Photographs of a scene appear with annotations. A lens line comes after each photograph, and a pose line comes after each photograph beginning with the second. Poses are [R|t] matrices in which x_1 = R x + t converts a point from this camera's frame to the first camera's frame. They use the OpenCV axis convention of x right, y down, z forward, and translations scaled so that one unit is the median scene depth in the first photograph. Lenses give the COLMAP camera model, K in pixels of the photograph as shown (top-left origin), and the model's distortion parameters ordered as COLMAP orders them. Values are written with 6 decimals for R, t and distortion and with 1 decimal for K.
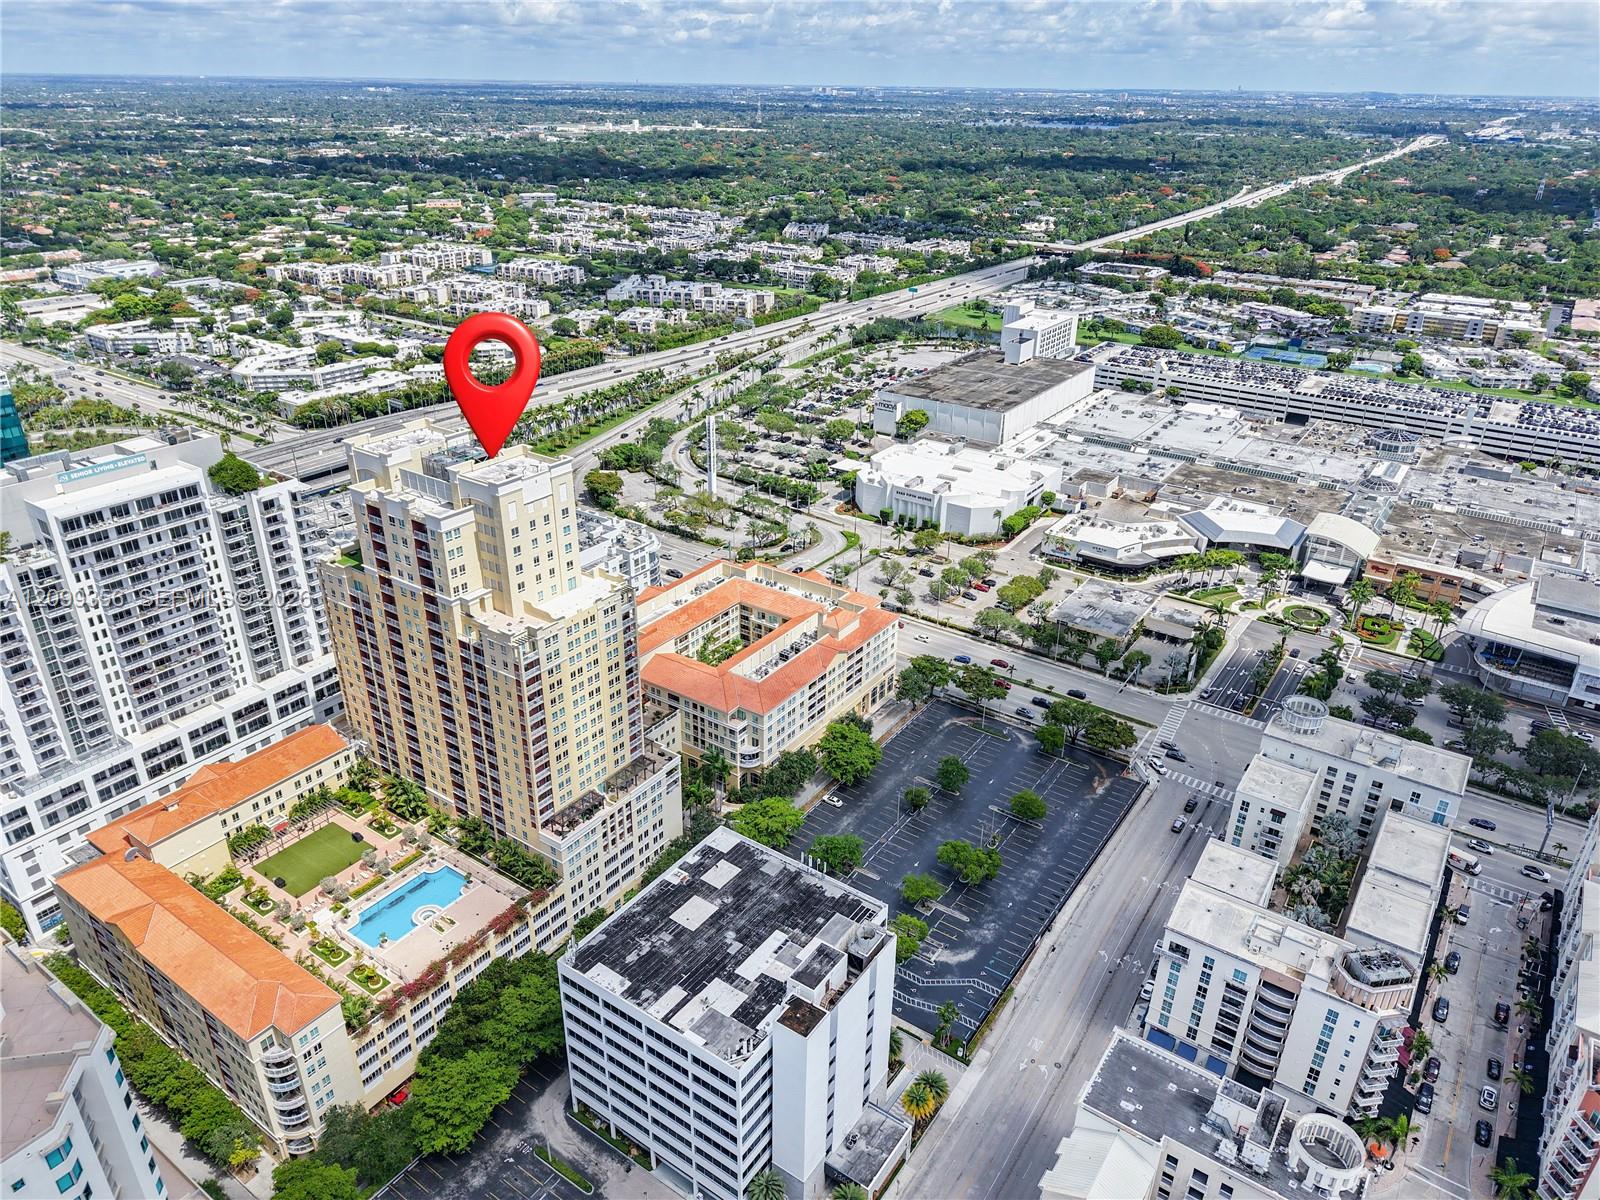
lens RADIAL K [[1054.6, 0, 800.0], [0, 1054.6, 600.0], [0, 0, 1]] dist [0.103483, -0.137128]
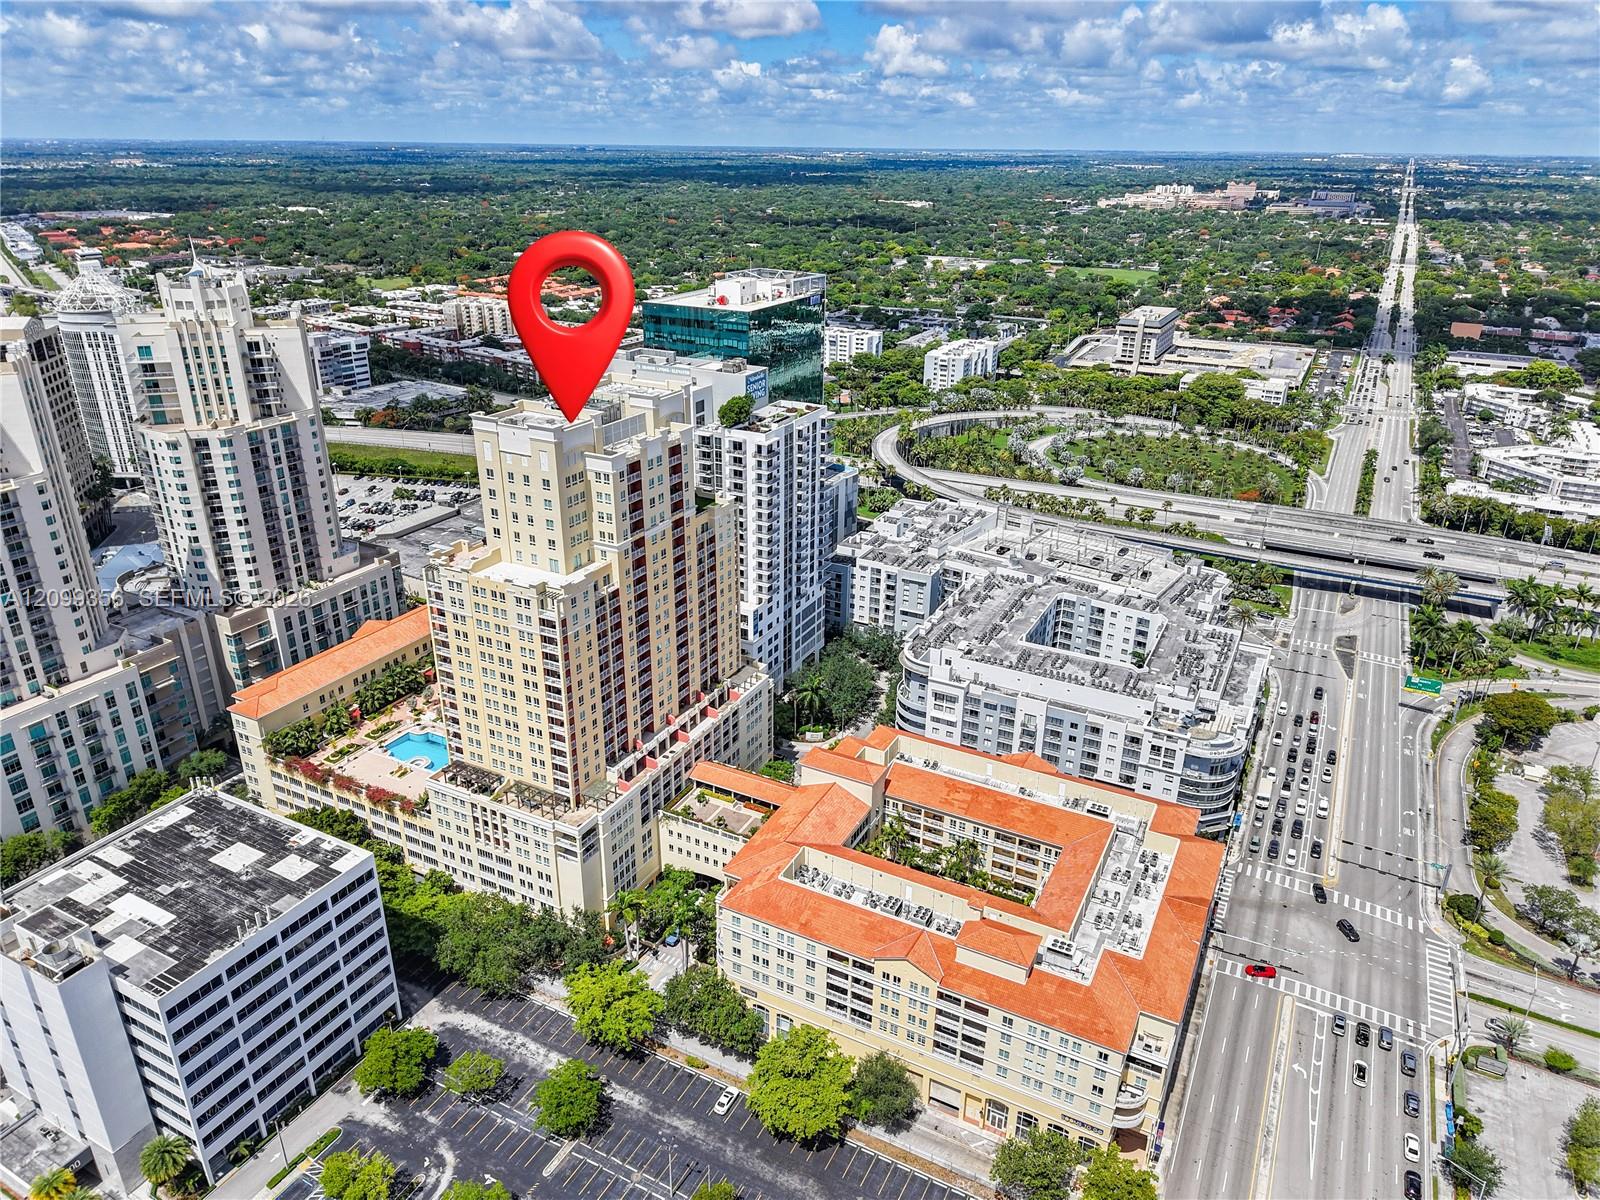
lens RADIAL K [[1070.1, 0, 797.4], [0, 1070.1, 598.3], [0, 0, 1]] dist [0.035578, -0.031795]
pose [[0.124290, 0.379045, -0.916994, 0.618287], [-0.443018, 0.848131, 0.290533, -0.328524], [0.887855, 0.370134, 0.273337, 0.894237]]
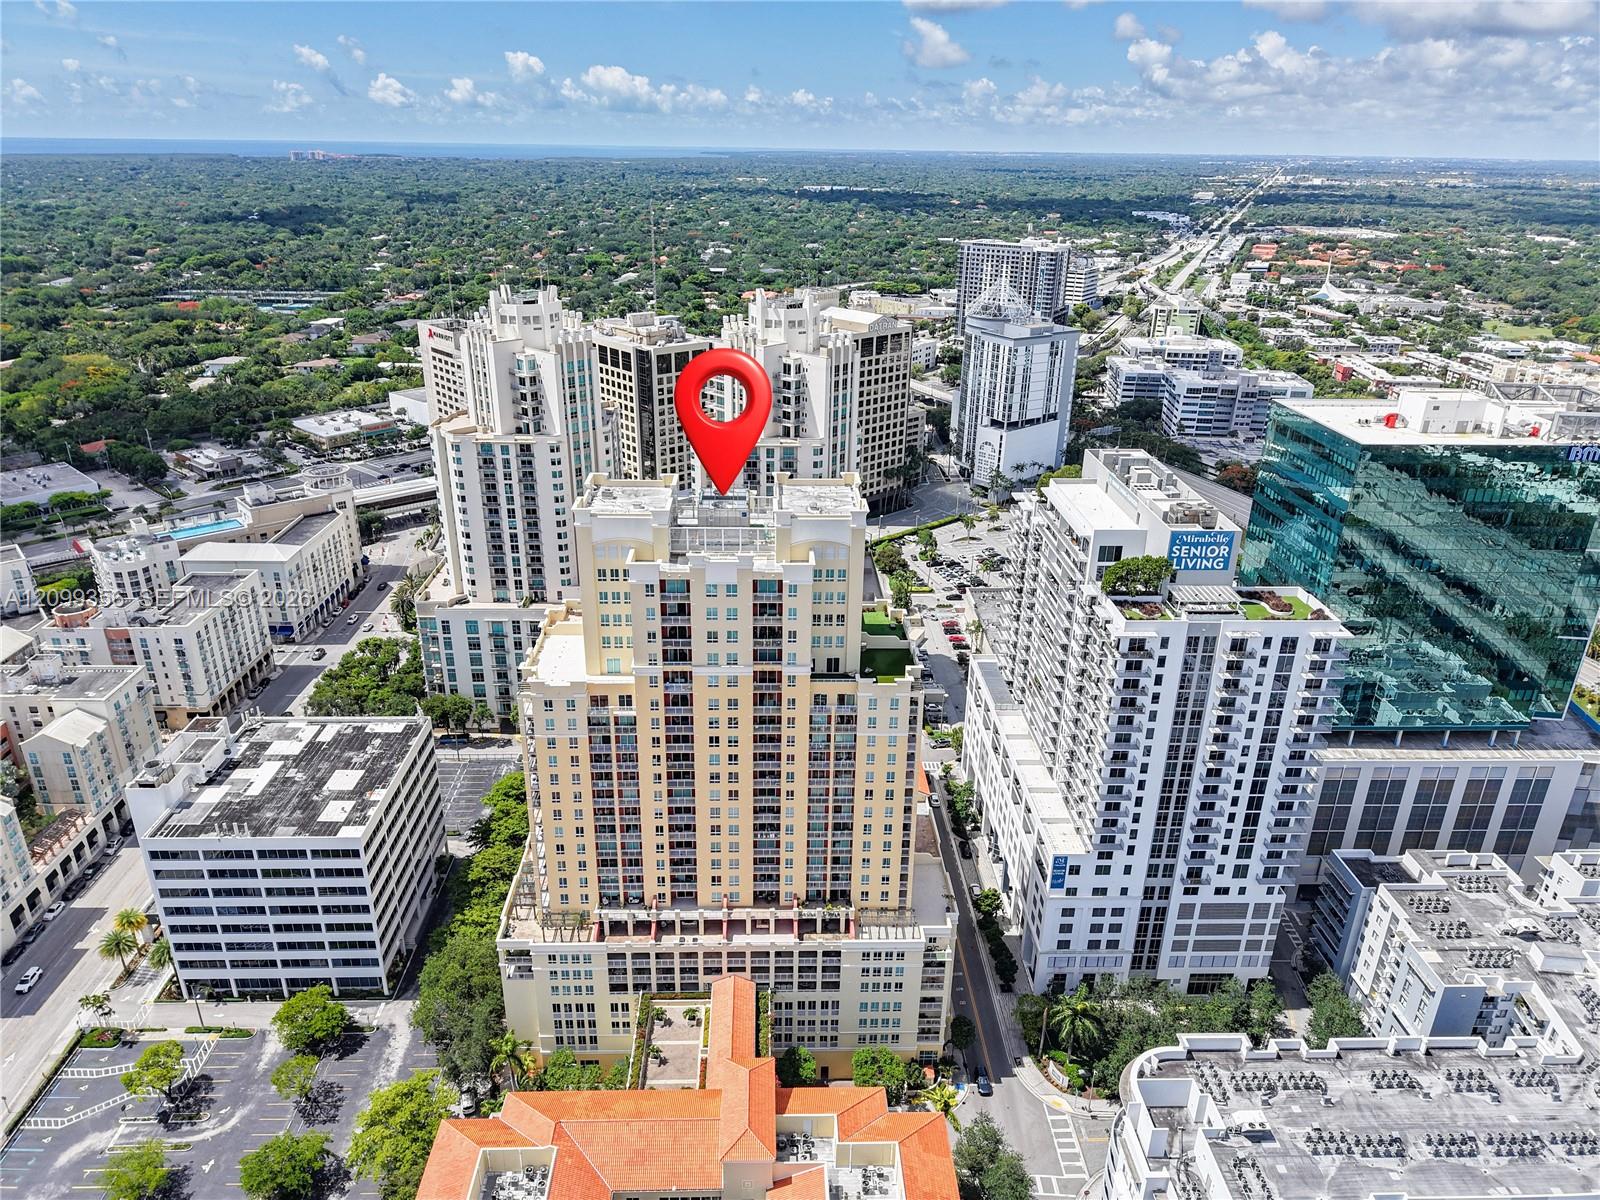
lens RADIAL K [[1077.6, 0, 801.1], [0, 1077.6, 592.9], [0, 0, 1]] dist [0.030408, -0.028218]
pose [[-0.803529, 0.207241, -0.558026, 0.086603], [-0.283249, 0.691396, 0.664636, -0.587333], [0.523556, 0.692115, -0.496856, 1.364652]]
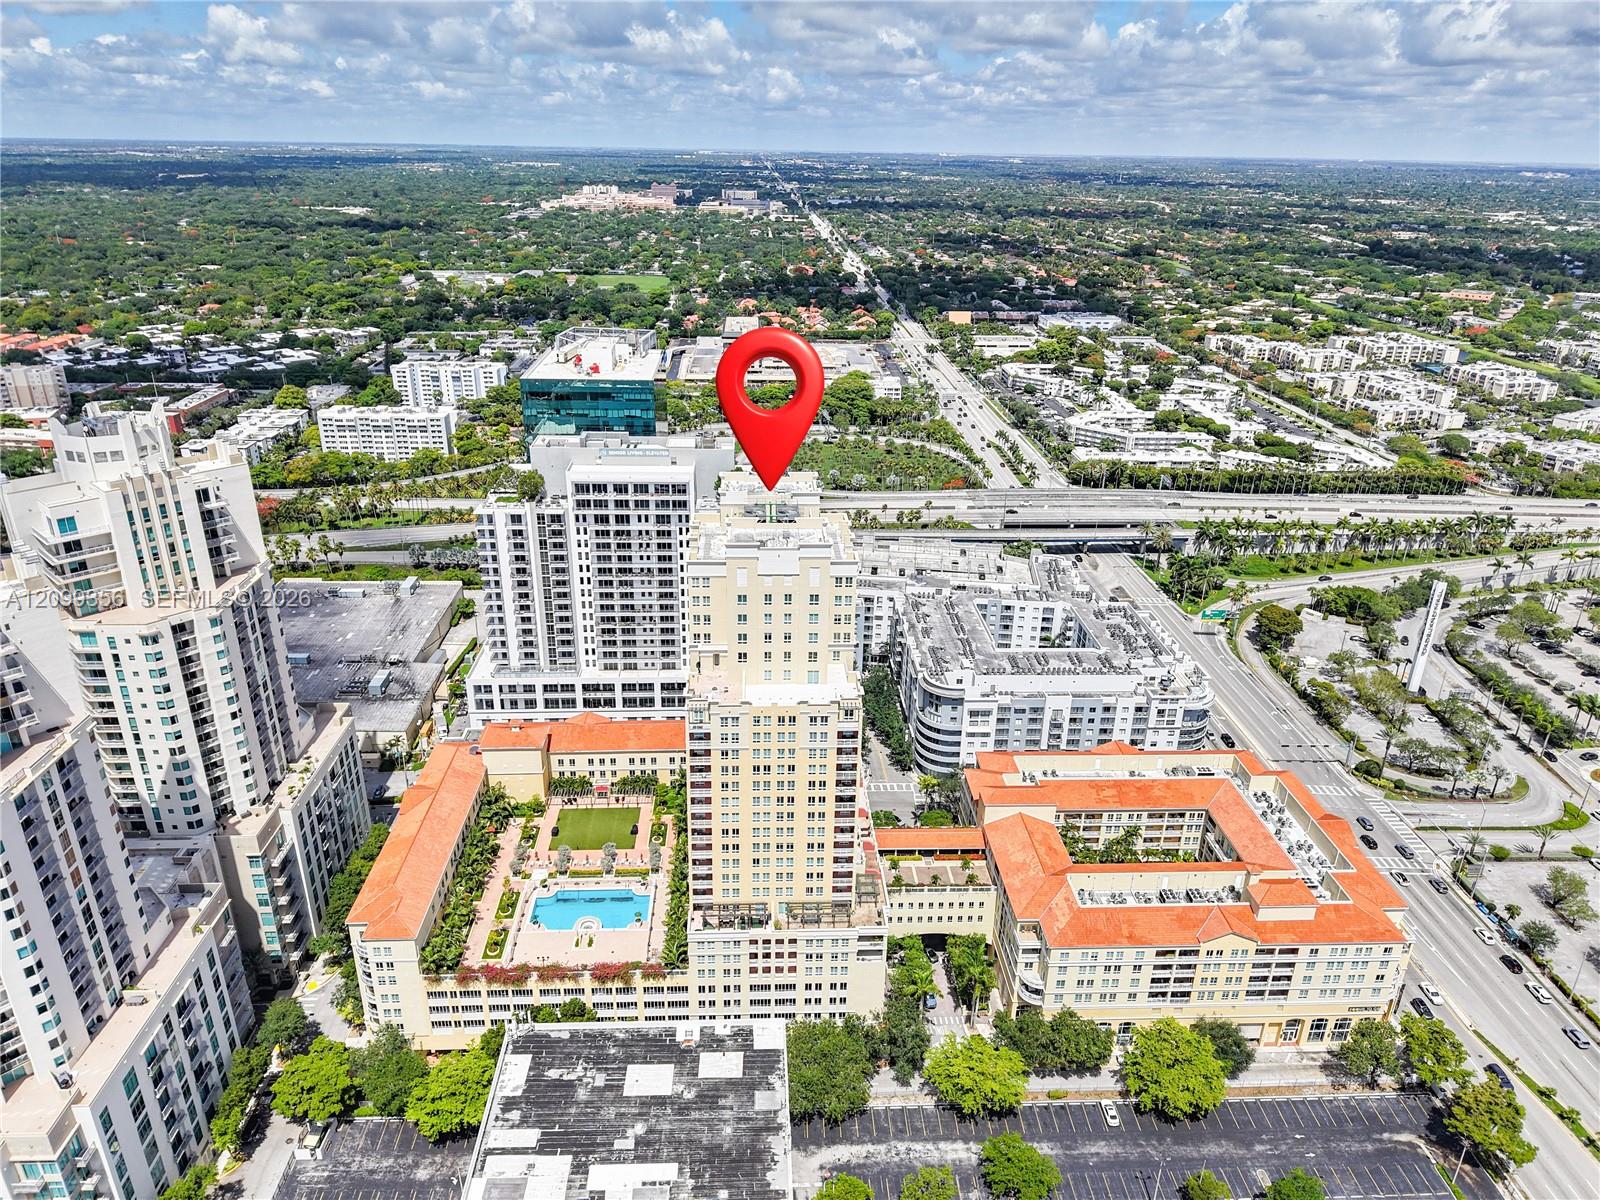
lens RADIAL K [[1073.7, 0, 806.2], [0, 1073.7, 585.0], [0, 0, 1]] dist [0.052034, -0.063903]
pose [[0.610583, 0.298253, -0.733644, 0.399021], [-0.356413, 0.930745, 0.081752, -0.150915], [0.707218, 0.211564, 0.674599, 0.349206]]
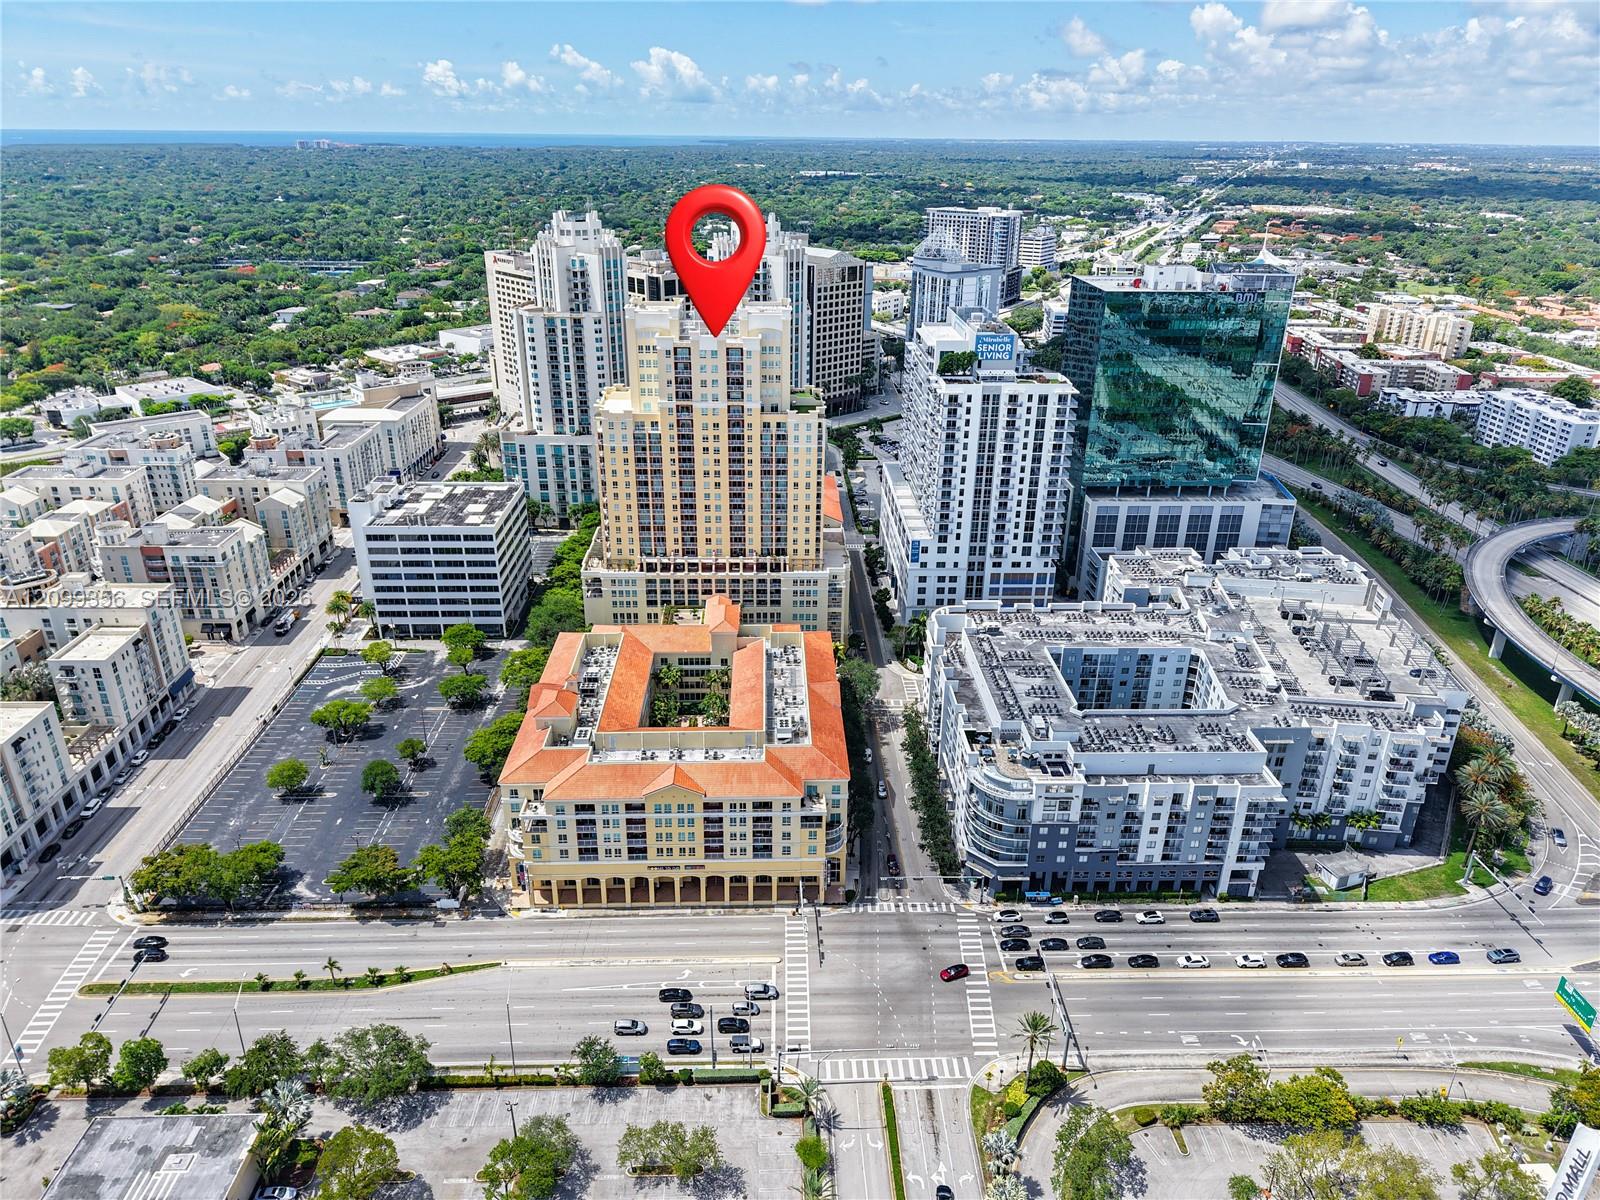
lens RADIAL K [[1054.6, 0, 800.0], [0, 1054.6, 600.0], [0, 0, 1]] dist [0.103483, -0.137128]
pose [[-0.802445, 0.221366, -0.554148, 0.393096], [-0.279564, 0.680965, 0.676853, -0.774348], [0.527187, 0.698057, -0.484551, 1.833670]]
